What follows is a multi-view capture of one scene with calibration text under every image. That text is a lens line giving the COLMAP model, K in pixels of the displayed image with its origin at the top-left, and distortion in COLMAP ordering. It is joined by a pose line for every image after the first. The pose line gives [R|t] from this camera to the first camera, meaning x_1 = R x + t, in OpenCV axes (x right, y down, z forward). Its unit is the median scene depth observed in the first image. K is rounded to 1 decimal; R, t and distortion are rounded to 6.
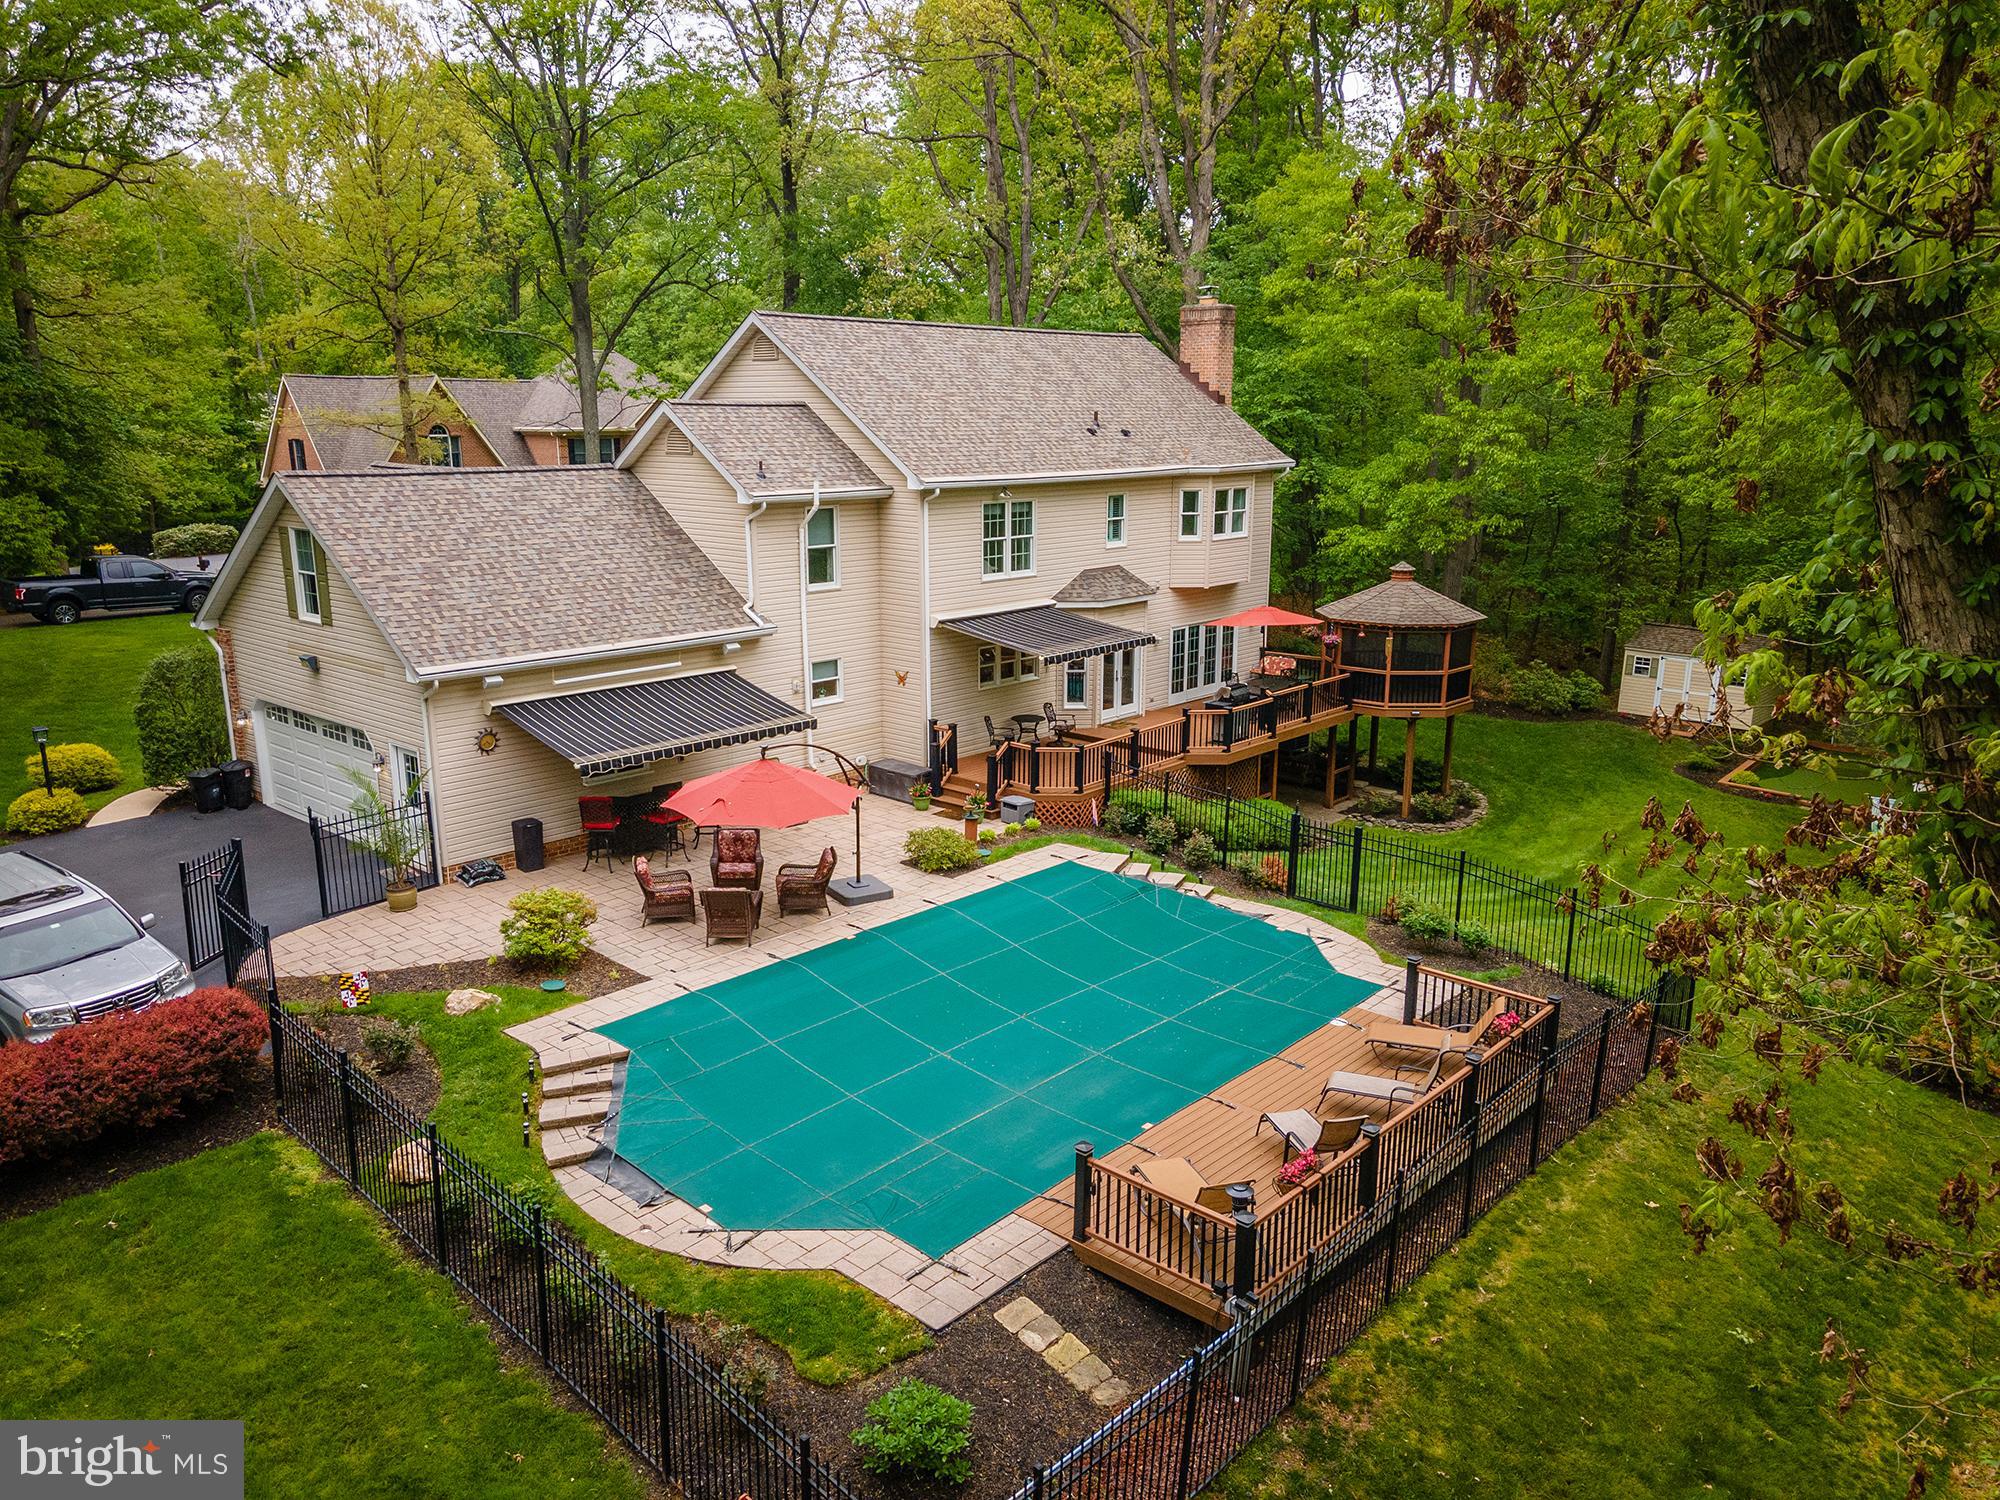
lens RADIAL K [[1444.5, 0, 1000.0], [0, 1444.5, 750.0], [0, 0, 1]] dist [0.022411, 0.000901]
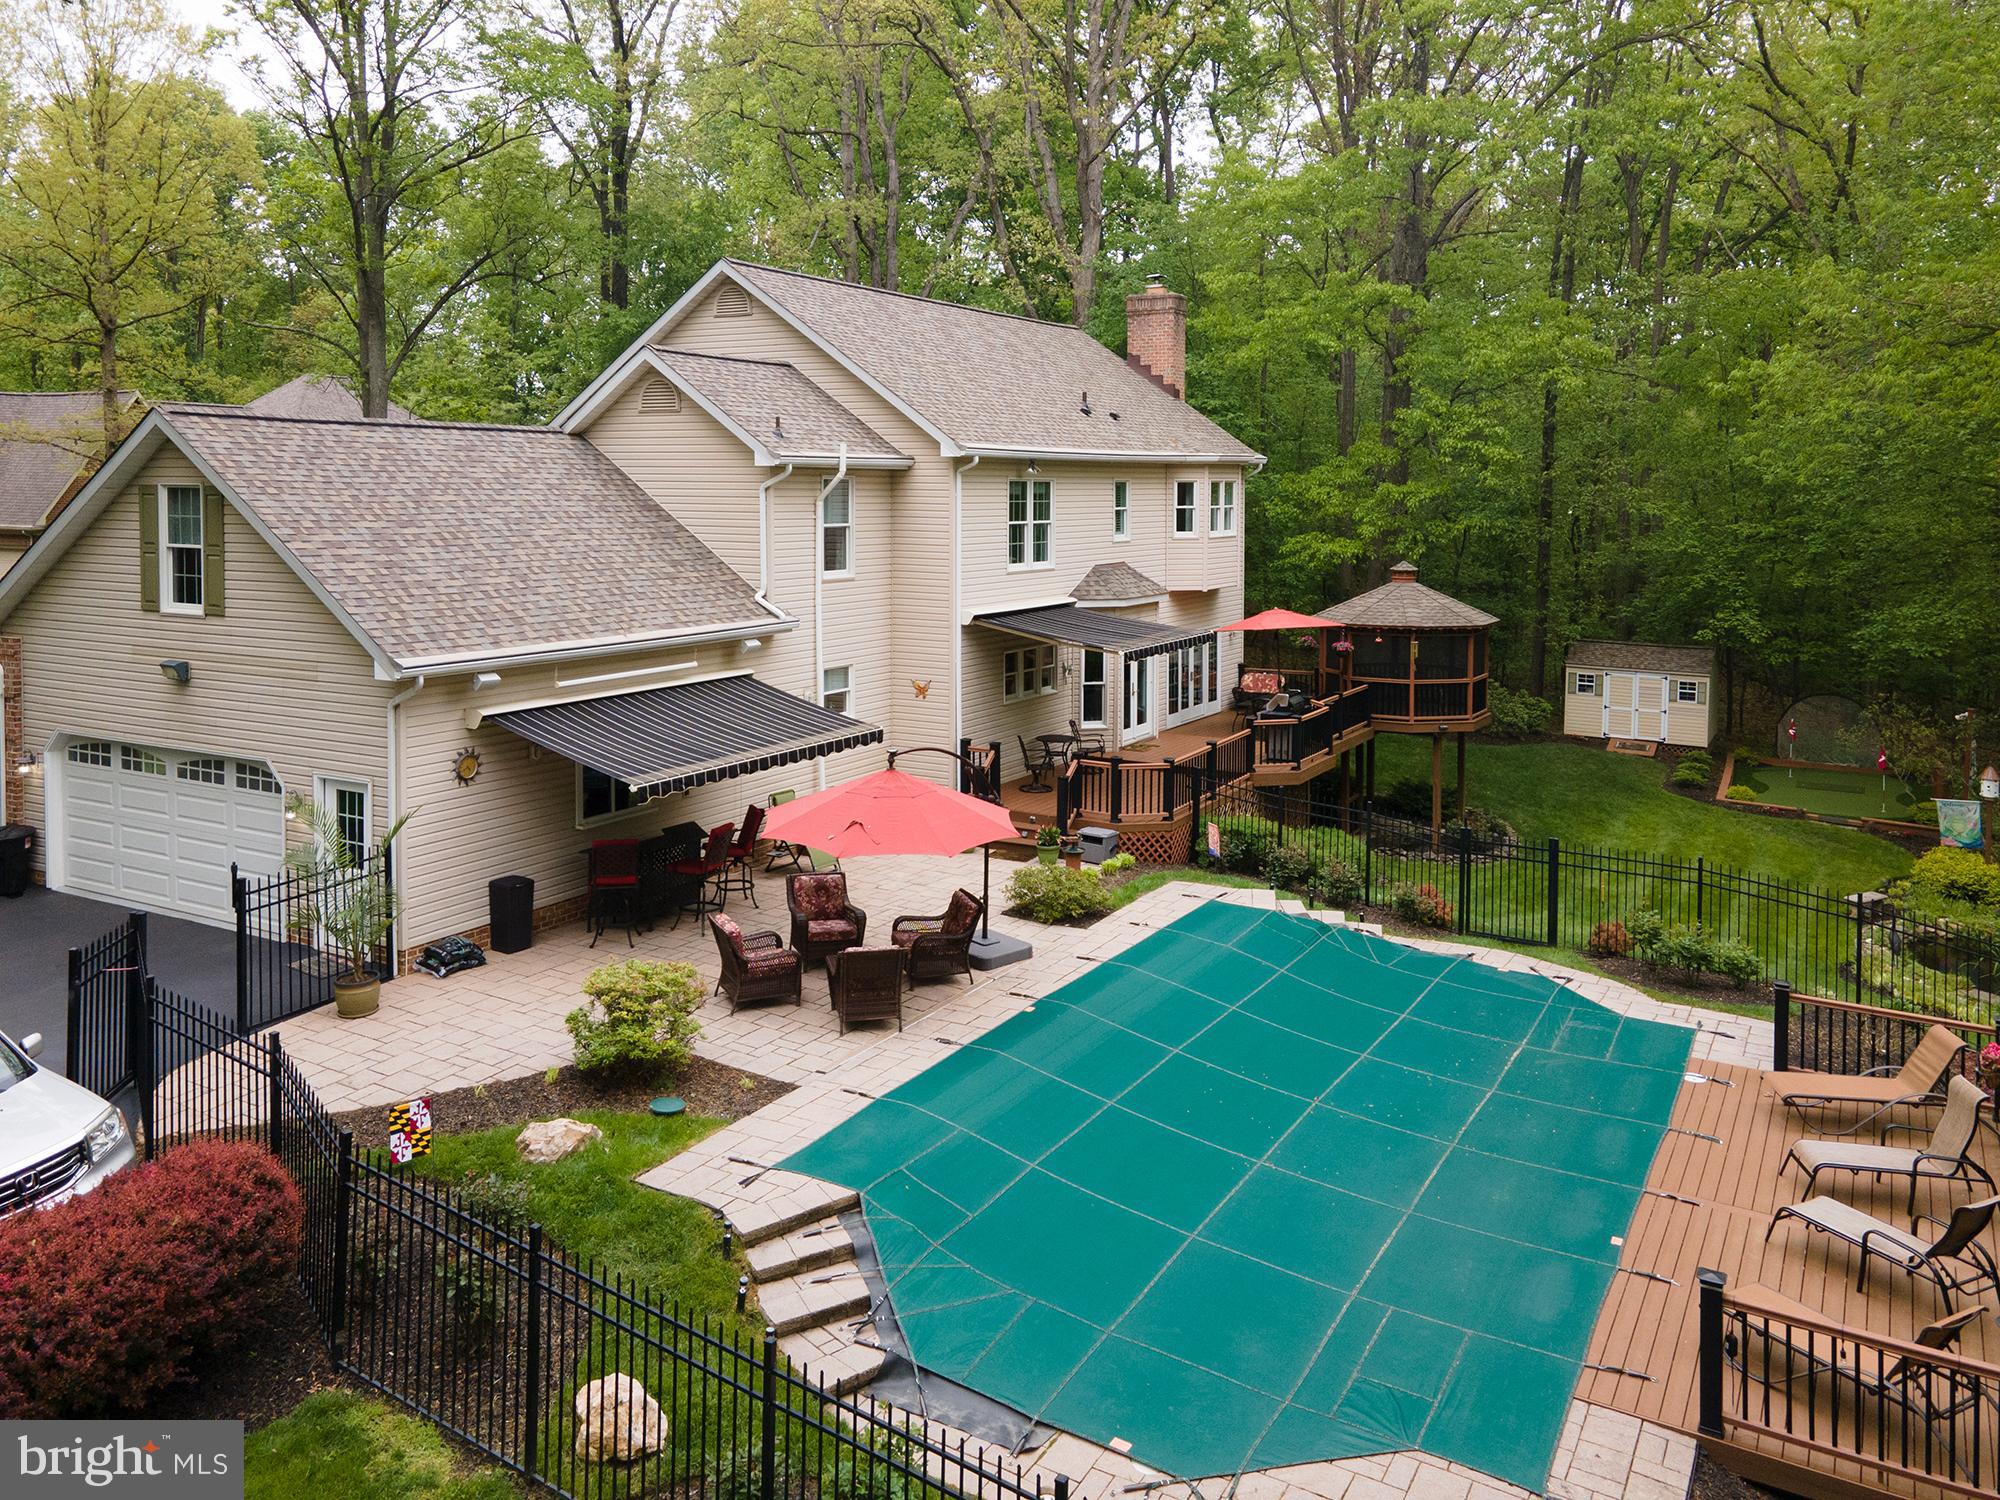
lens RADIAL K [[1525.0, 0, 1002.4], [0, 1525.0, 522.0], [0, 0, 1]] dist [0.028077, -0.009883]
pose [[0.978490, -0.000535, 0.206292, -0.218727], [0.042183, 0.979386, -0.197544, 0.032072], [-0.201934, 0.201997, 0.958342, 0.167546]]
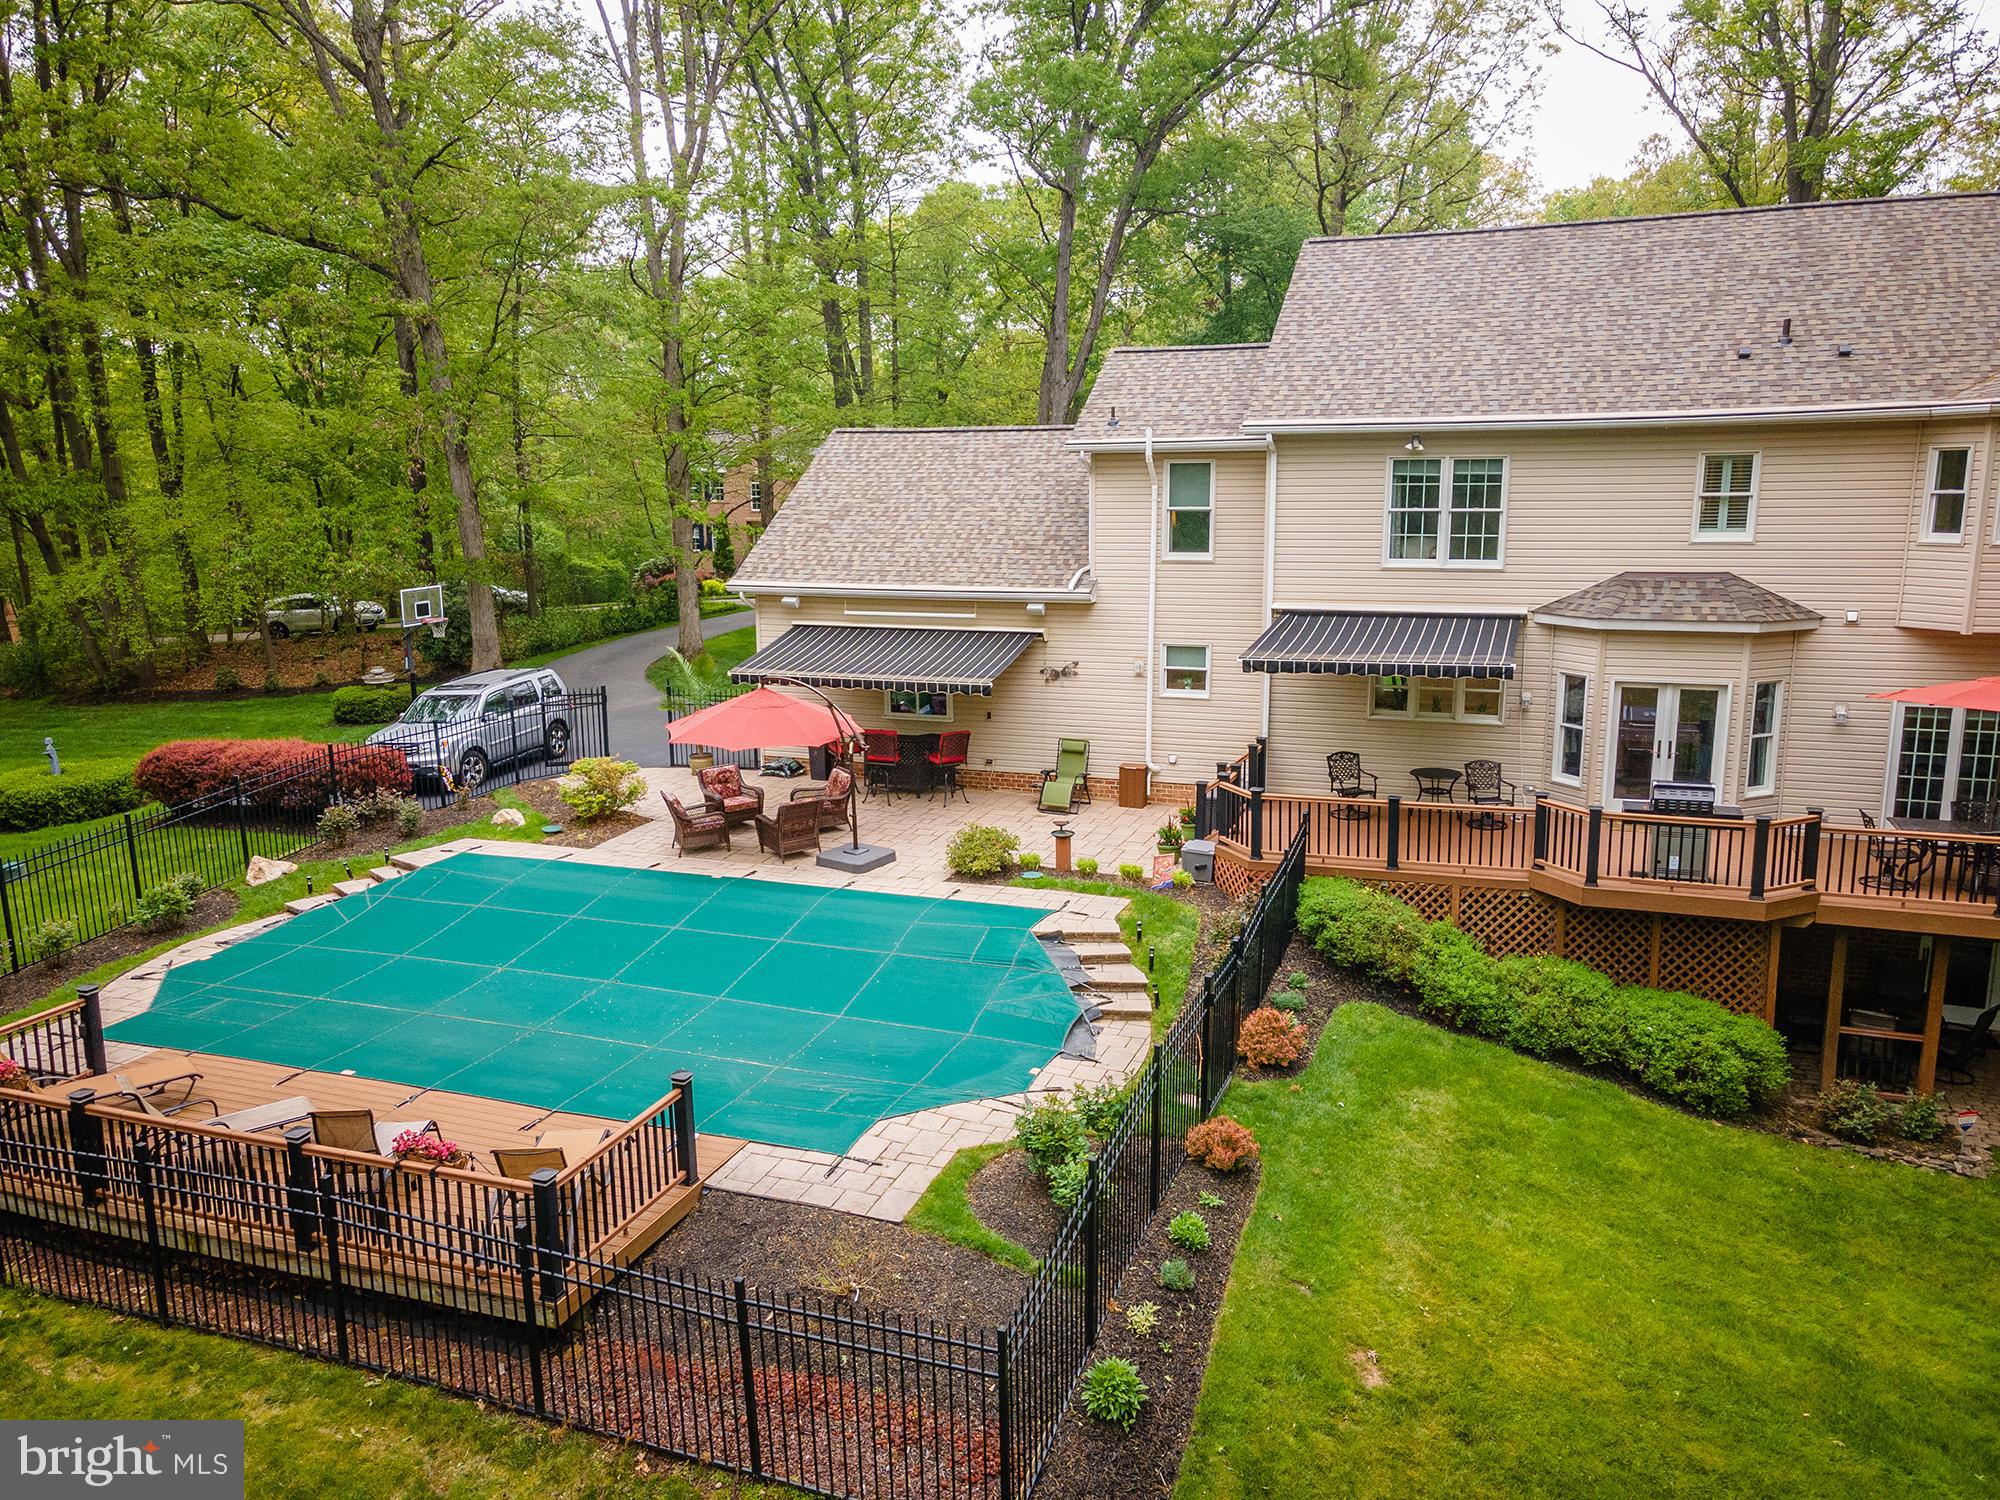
lens RADIAL K [[1444.5, 0, 1000.0], [0, 1444.5, 750.0], [0, 0, 1]] dist [0.022411, 0.000901]
pose [[0.374399, 0.169588, -0.911628, 0.656404], [-0.200149, 0.974738, 0.099128, -0.067915], [0.905409, 0.145348, 0.398883, 0.612525]]
